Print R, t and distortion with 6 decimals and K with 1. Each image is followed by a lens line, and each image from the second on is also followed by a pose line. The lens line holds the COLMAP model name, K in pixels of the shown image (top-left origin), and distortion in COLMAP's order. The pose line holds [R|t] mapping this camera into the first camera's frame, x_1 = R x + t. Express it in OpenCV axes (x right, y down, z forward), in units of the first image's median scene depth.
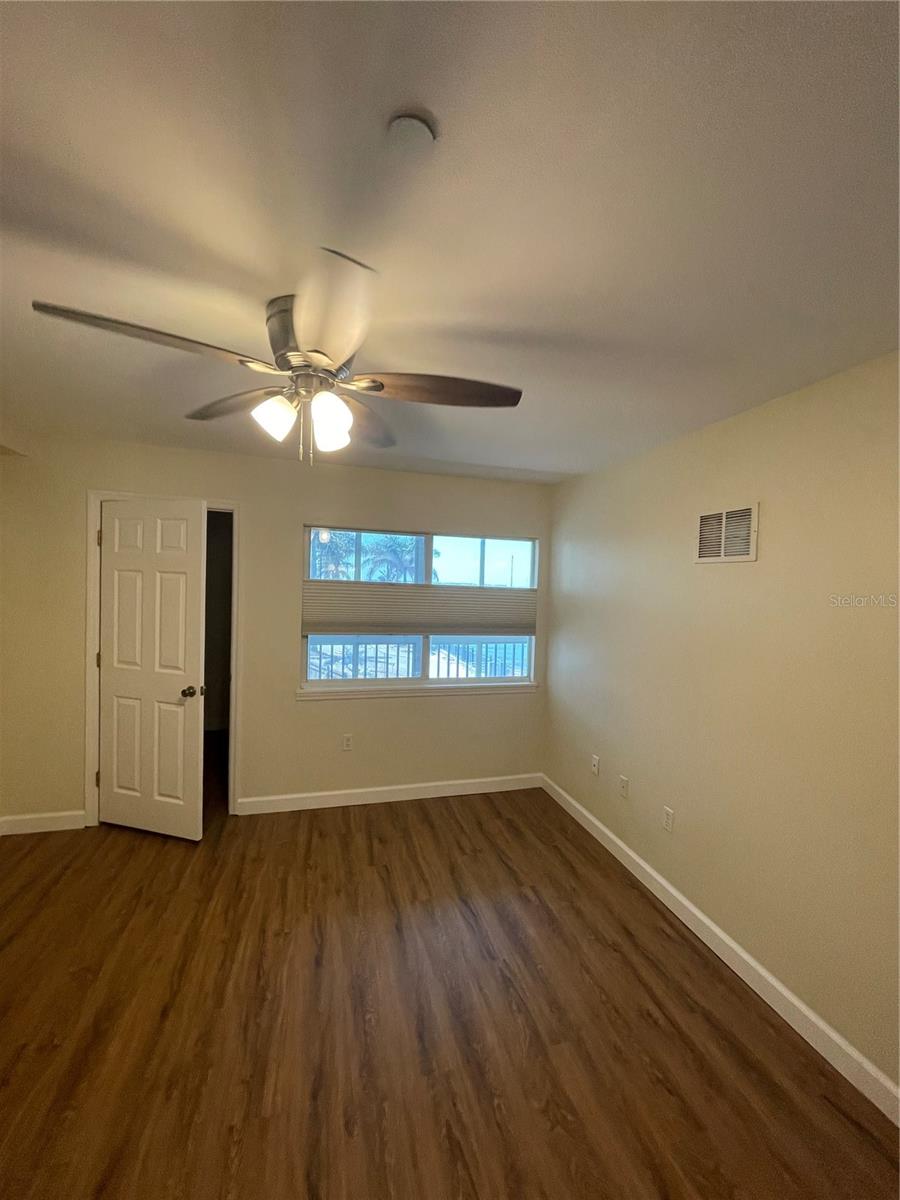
lens RADIAL K [[480.7, 0, 450.0], [0, 480.7, 600.0], [0, 0, 1]] dist [0.001446, 0.000427]
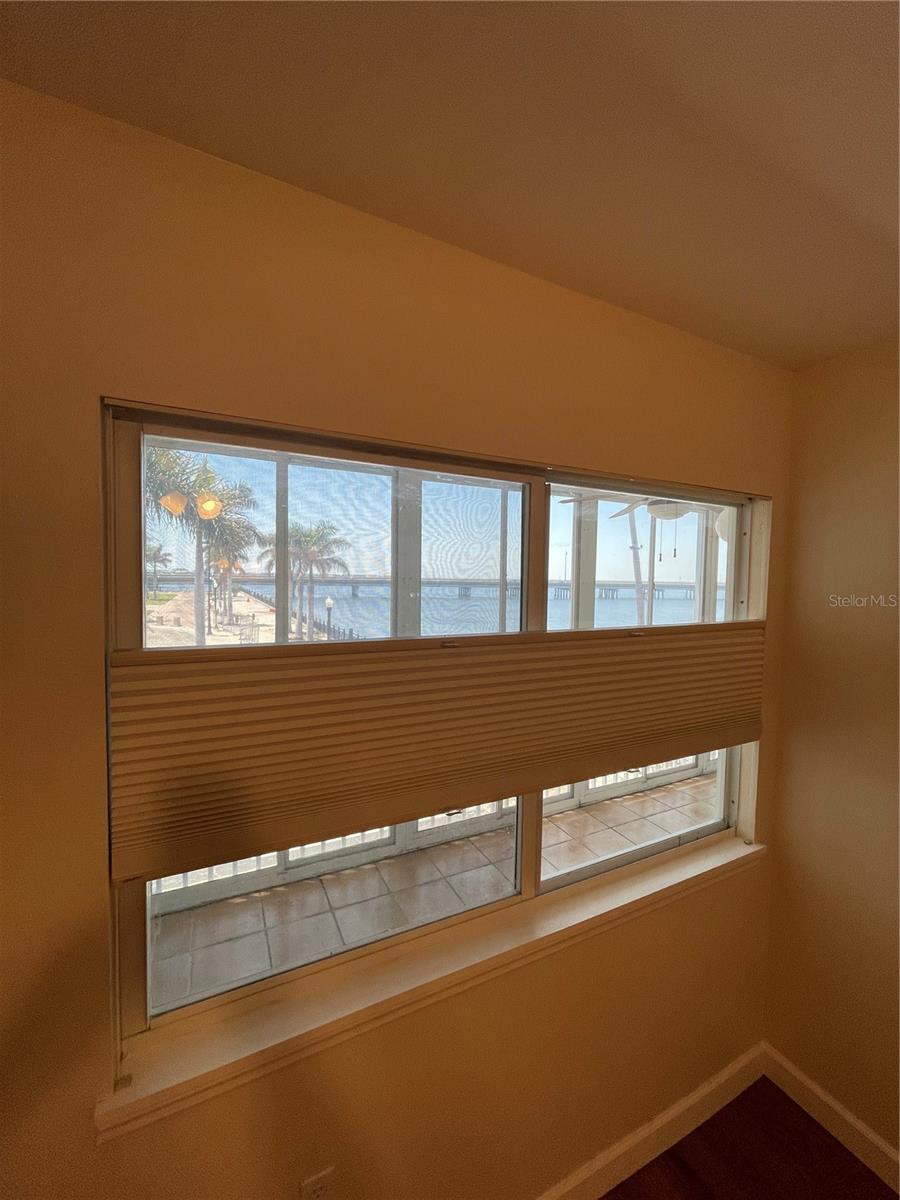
lens RADIAL K [[480.7, 0, 450.0], [0, 480.7, 600.0], [0, 0, 1]] dist [0.001446, 0.000427]
pose [[0.977302, 0.006522, 0.211752, -0.297622], [-0.008716, 0.999918, 0.009431, -0.070402], [-0.211674, -0.011062, 0.977278, 1.051805]]
